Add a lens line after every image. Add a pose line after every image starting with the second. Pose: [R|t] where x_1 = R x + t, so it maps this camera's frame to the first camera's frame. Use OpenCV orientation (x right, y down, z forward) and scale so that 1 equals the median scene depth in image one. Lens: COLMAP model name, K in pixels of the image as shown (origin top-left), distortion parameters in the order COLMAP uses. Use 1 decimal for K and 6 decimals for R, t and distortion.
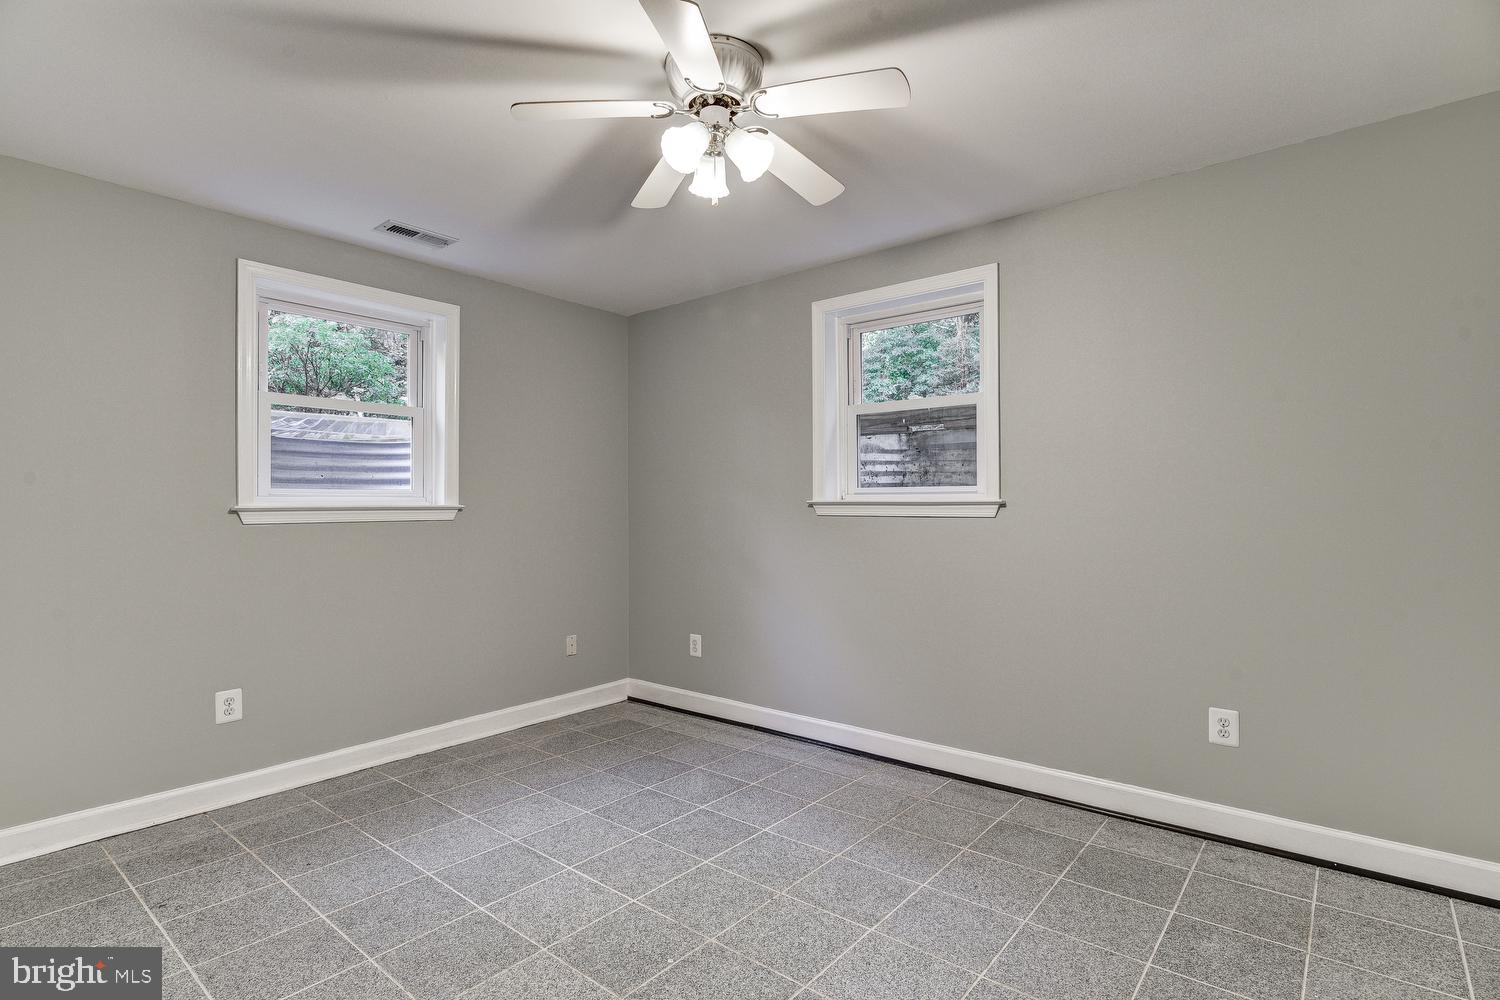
lens RADIAL K [[754.7, 0, 745.9], [0, 754.7, 505.5], [0, 0, 1]] dist [-0.003356, -0.000430]
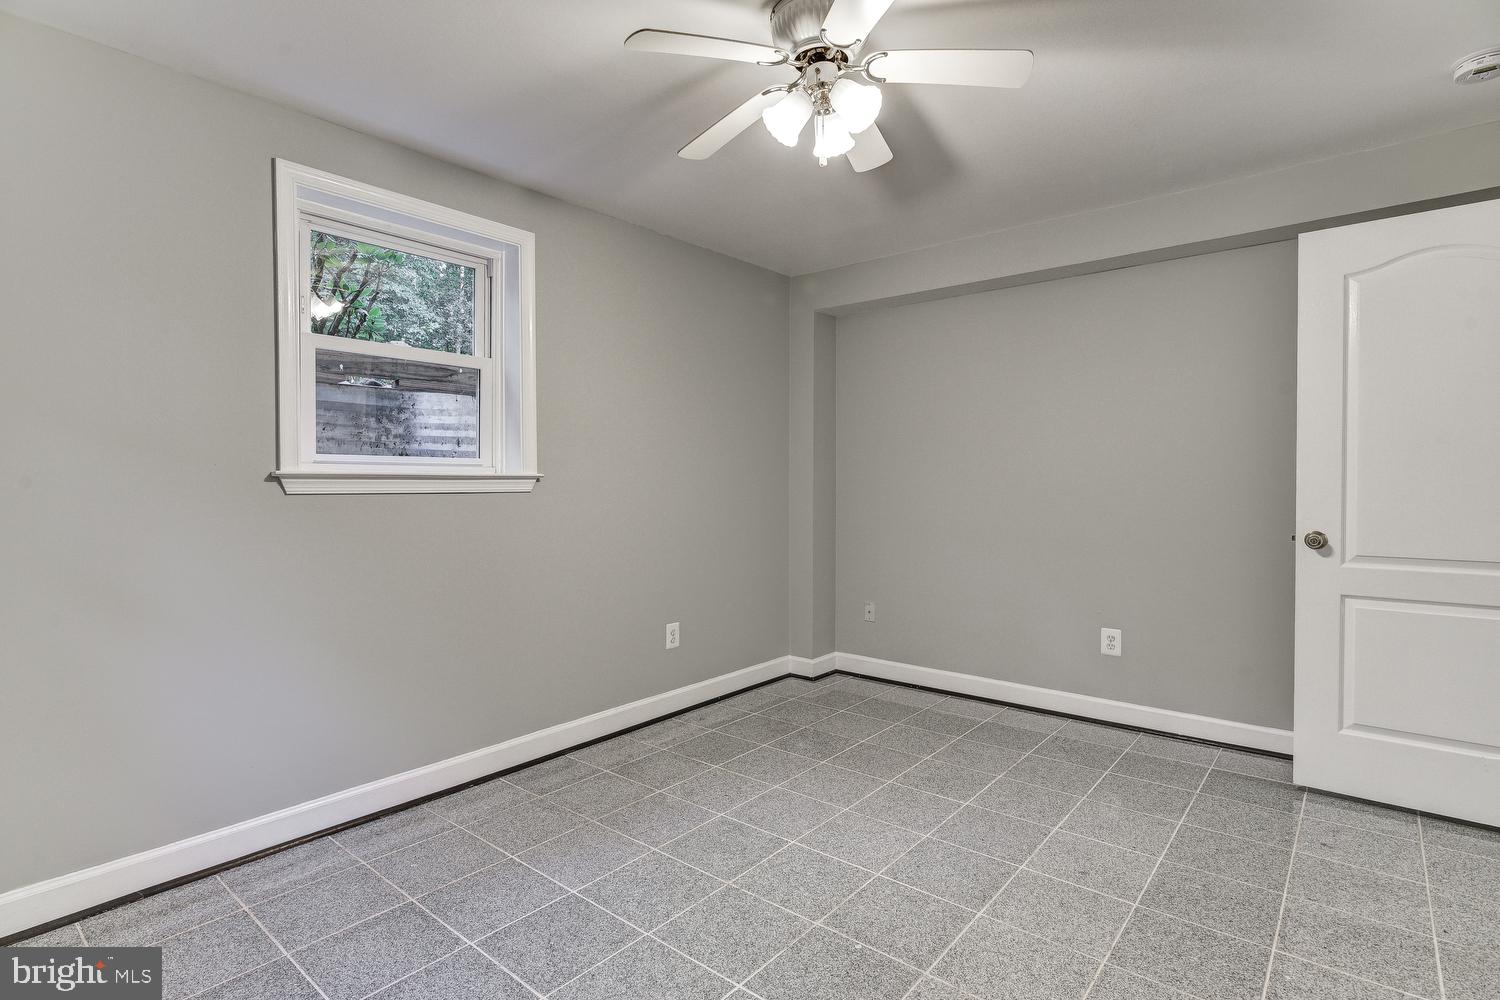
lens RADIAL K [[756.9, 0, 768.1], [0, 756.9, 498.2], [0, 0, 1]] dist [-0.002925, -0.000809]
pose [[-0.031073, -0.021522, 0.999285, -0.714869], [-0.000398, 0.999768, 0.021521, 0.002459], [-0.999517, 0.000271, -0.031074, 0.772279]]
